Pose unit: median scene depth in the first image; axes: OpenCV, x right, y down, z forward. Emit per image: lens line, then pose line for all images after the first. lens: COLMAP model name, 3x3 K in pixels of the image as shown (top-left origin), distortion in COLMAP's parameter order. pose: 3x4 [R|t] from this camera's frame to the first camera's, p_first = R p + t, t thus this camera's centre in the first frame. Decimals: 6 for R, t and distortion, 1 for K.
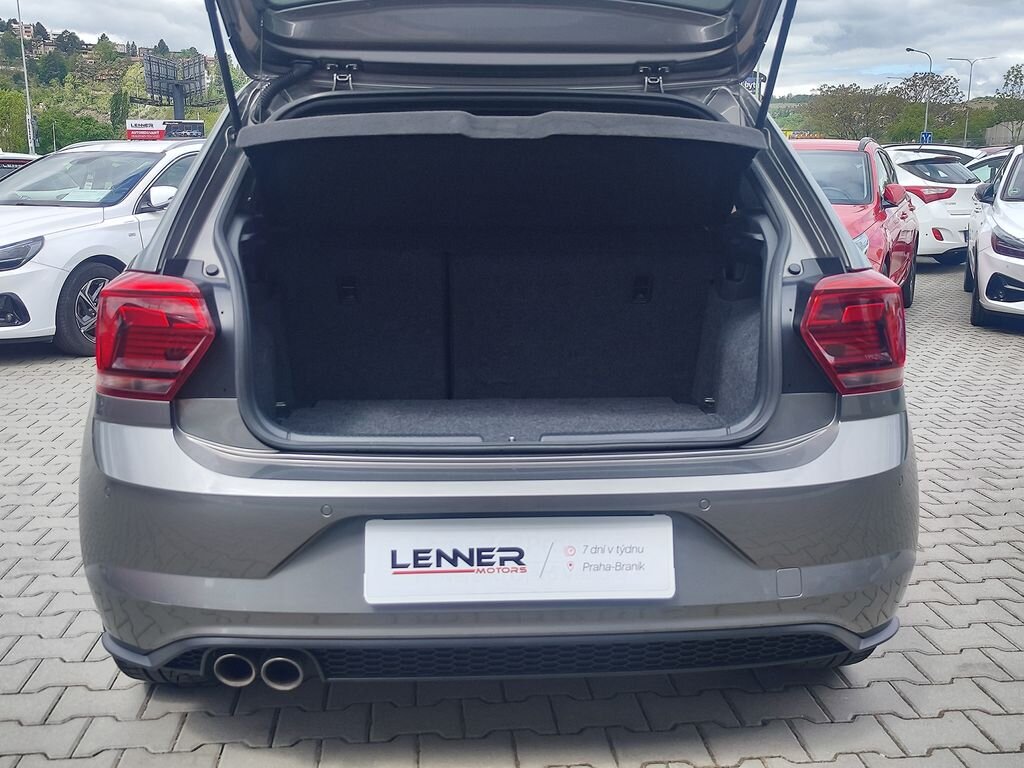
lens RADIAL K [[1057.2, 0, 525.1], [0, 1057.2, 382.8], [0, 0, 1]] dist [0.010617, 0.018063]
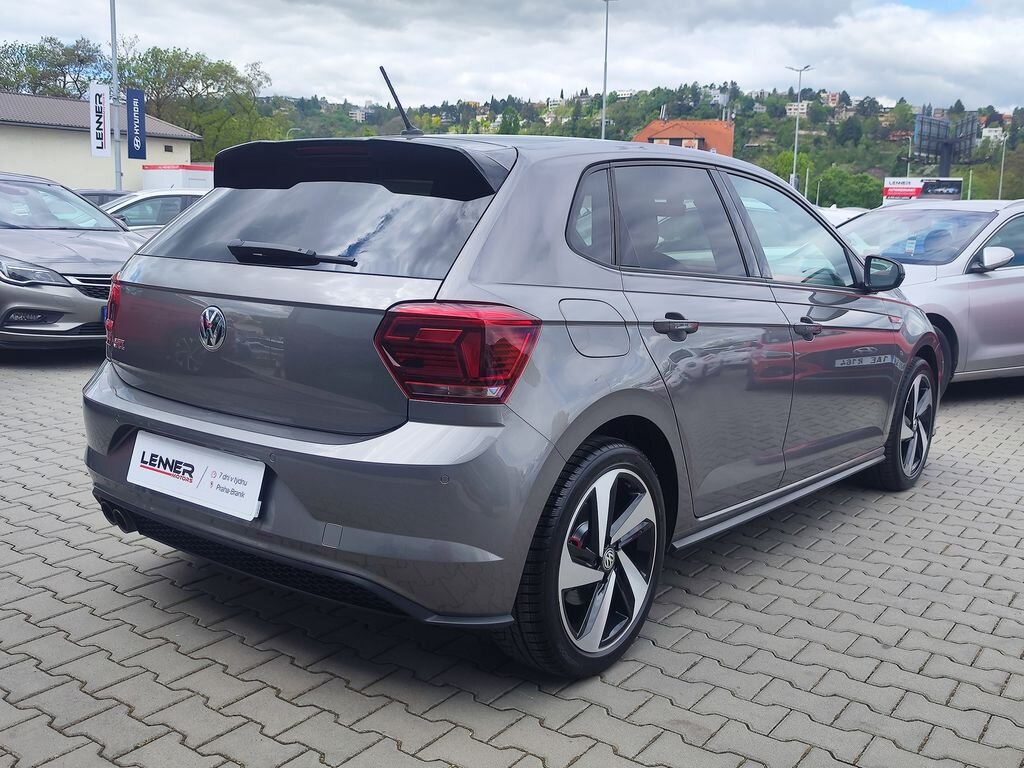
lens RADIAL K [[1031.5, 0, 509.2], [0, 1031.5, 362.2], [0, 0, 1]] dist [0.015755, -0.011296]
pose [[0.751311, 0.114638, -0.649915, 0.813177], [-0.157672, 0.987458, -0.008094, -0.029337], [0.640836, 0.108554, 0.759964, 0.108066]]
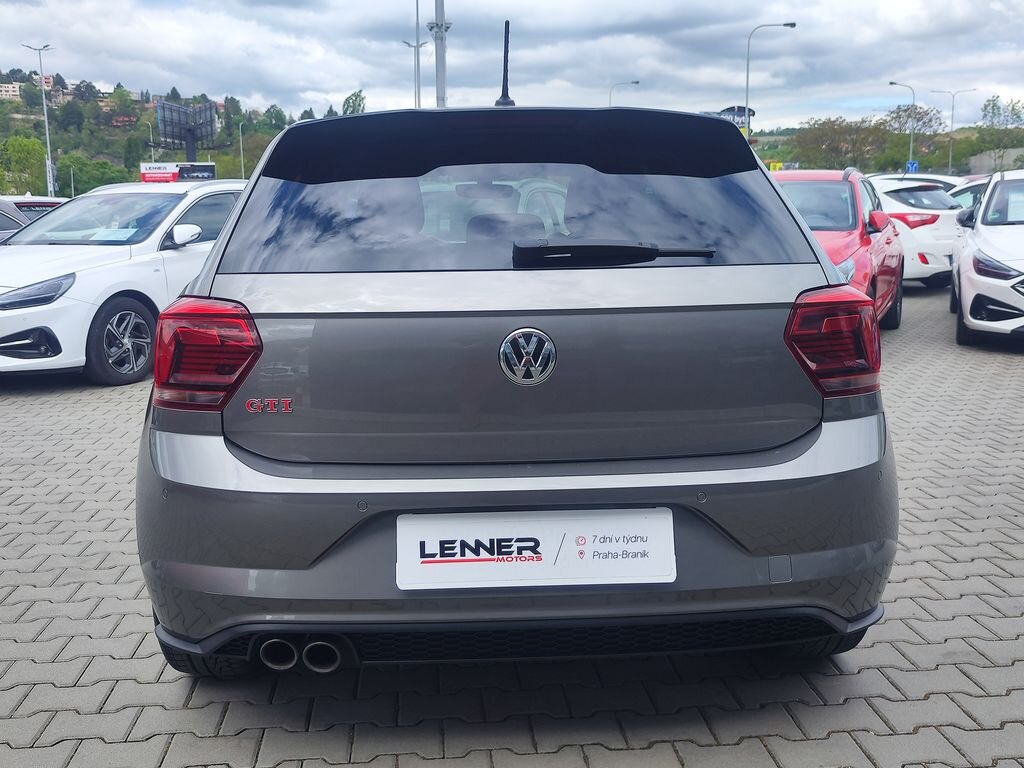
lens RADIAL K [[1031.5, 0, 509.2], [0, 1031.5, 362.2], [0, 0, 1]] dist [0.015755, -0.011296]
pose [[0.999776, -0.014328, -0.015587, -0.008499], [0.013579, 0.998795, -0.047164, 0.014383], [0.016244, 0.046942, 0.998766, -0.059603]]
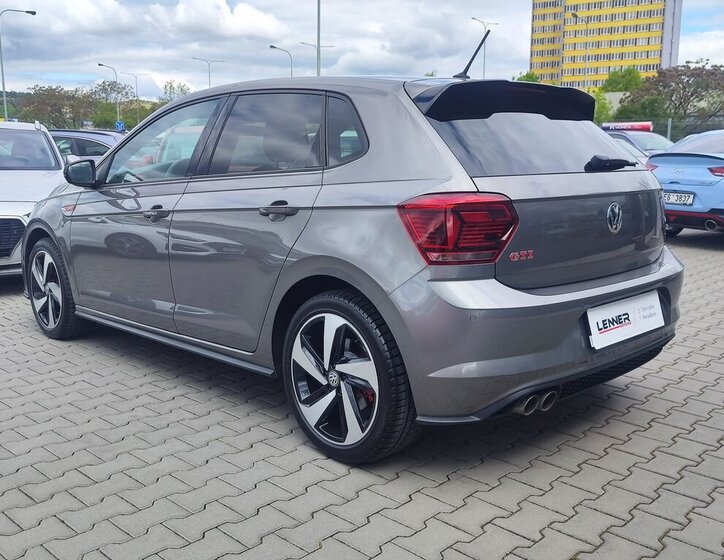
lens RADIAL K [[749.8, 0, 362.0], [0, 749.8, 280.0], [0, 0, 1]] dist [0.006086, 0.007166]
pose [[0.751551, -0.113684, 0.649805, -0.890463], [0.129814, 0.991265, 0.023283, -0.008578], [-0.646776, 0.066856, 0.759744, 0.127077]]
